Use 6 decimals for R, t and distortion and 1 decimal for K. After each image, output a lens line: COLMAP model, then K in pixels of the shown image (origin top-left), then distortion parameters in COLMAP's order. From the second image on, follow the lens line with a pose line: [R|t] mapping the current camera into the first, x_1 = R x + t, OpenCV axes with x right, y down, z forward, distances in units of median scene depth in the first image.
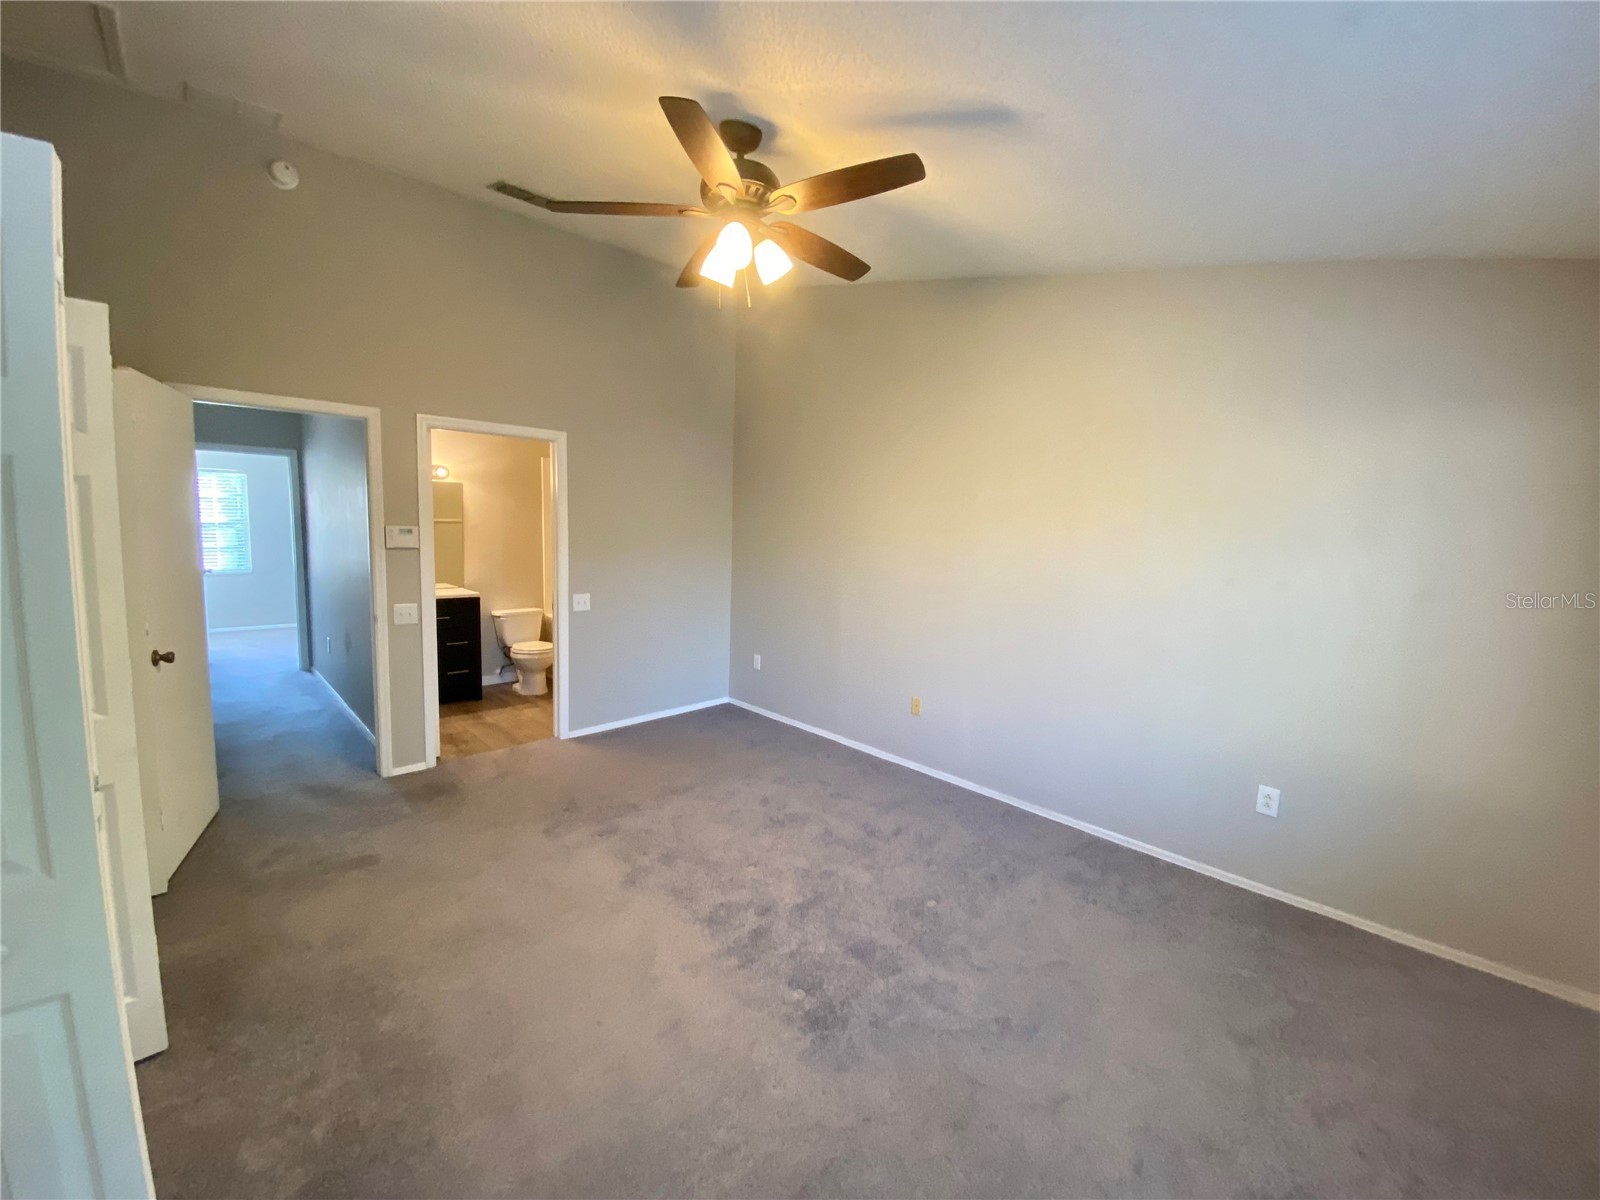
lens RADIAL K [[646.9, 0, 788.5], [0, 646.9, 596.1], [0, 0, 1]] dist [0.047525, -0.034396]
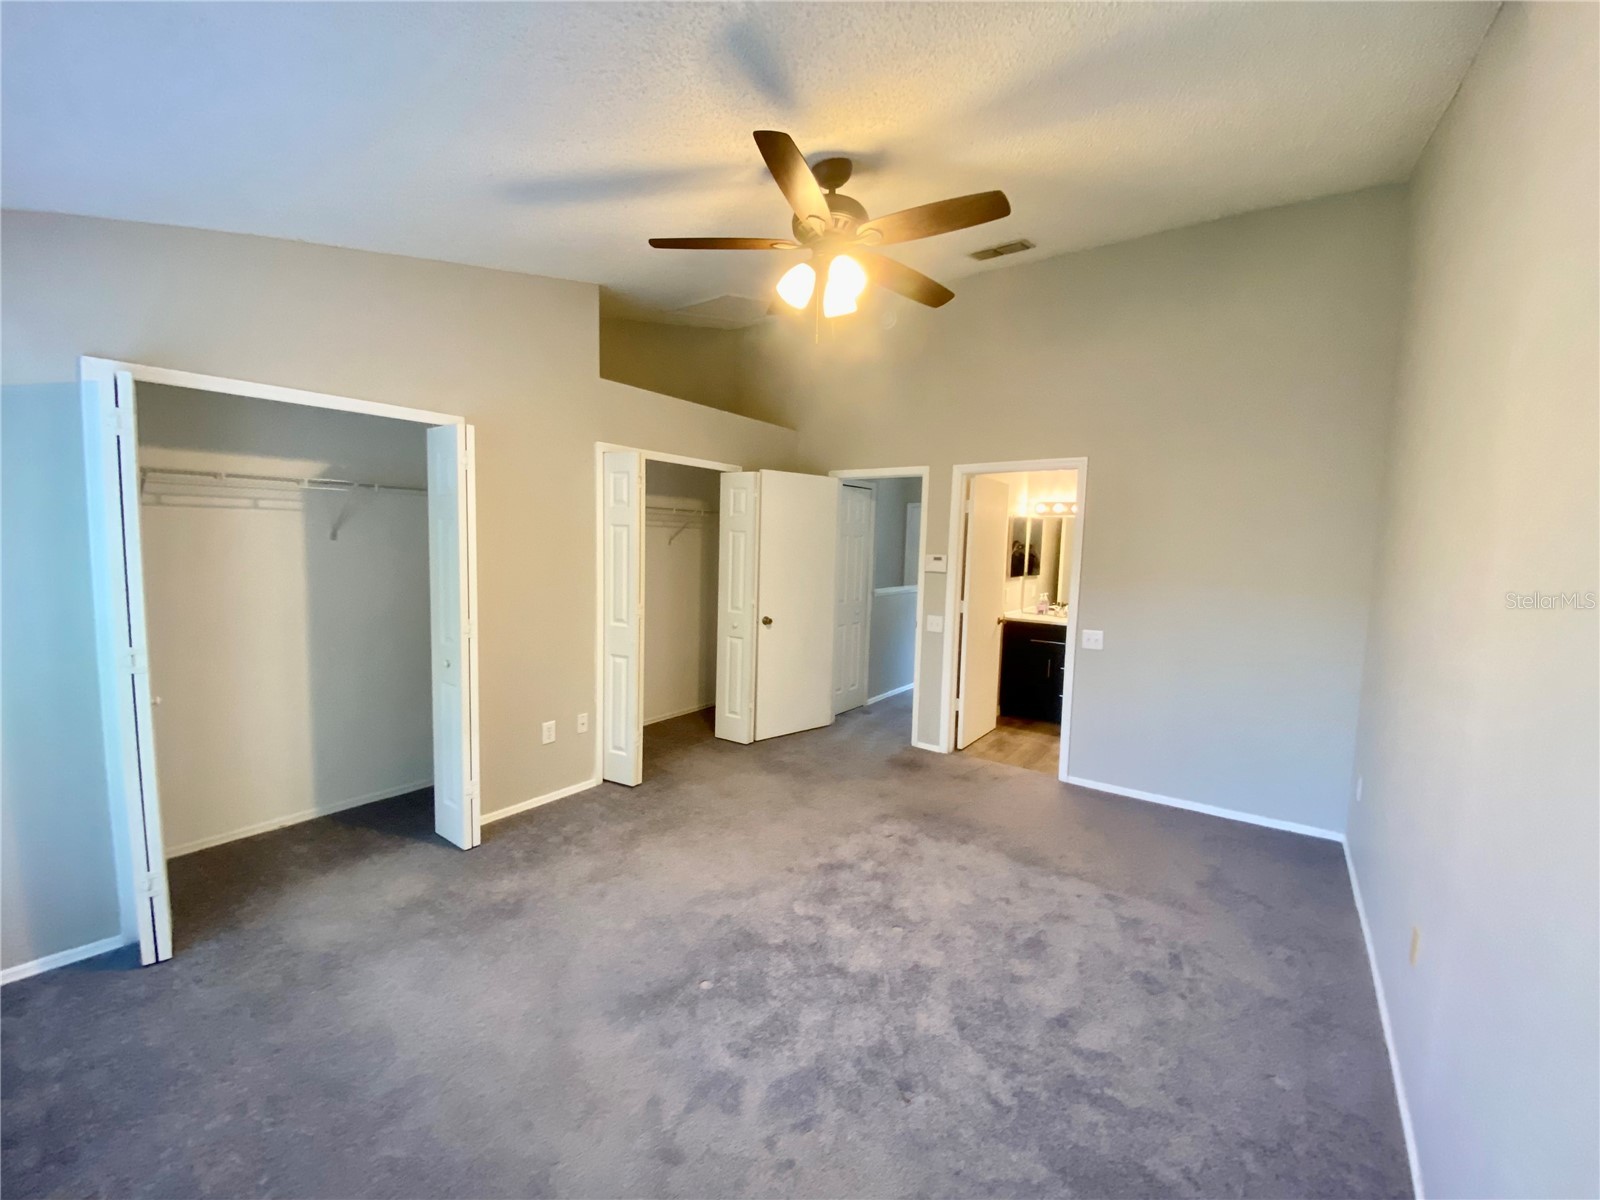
lens RADIAL K [[646.9, 0, 788.5], [0, 646.9, 596.1], [0, 0, 1]] dist [0.047525, -0.034396]
pose [[0.172841, 0.059914, -0.983126, 0.627367], [-0.121177, 0.991859, 0.039143, -0.043242], [0.977467, 0.112367, 0.178694, 0.521898]]
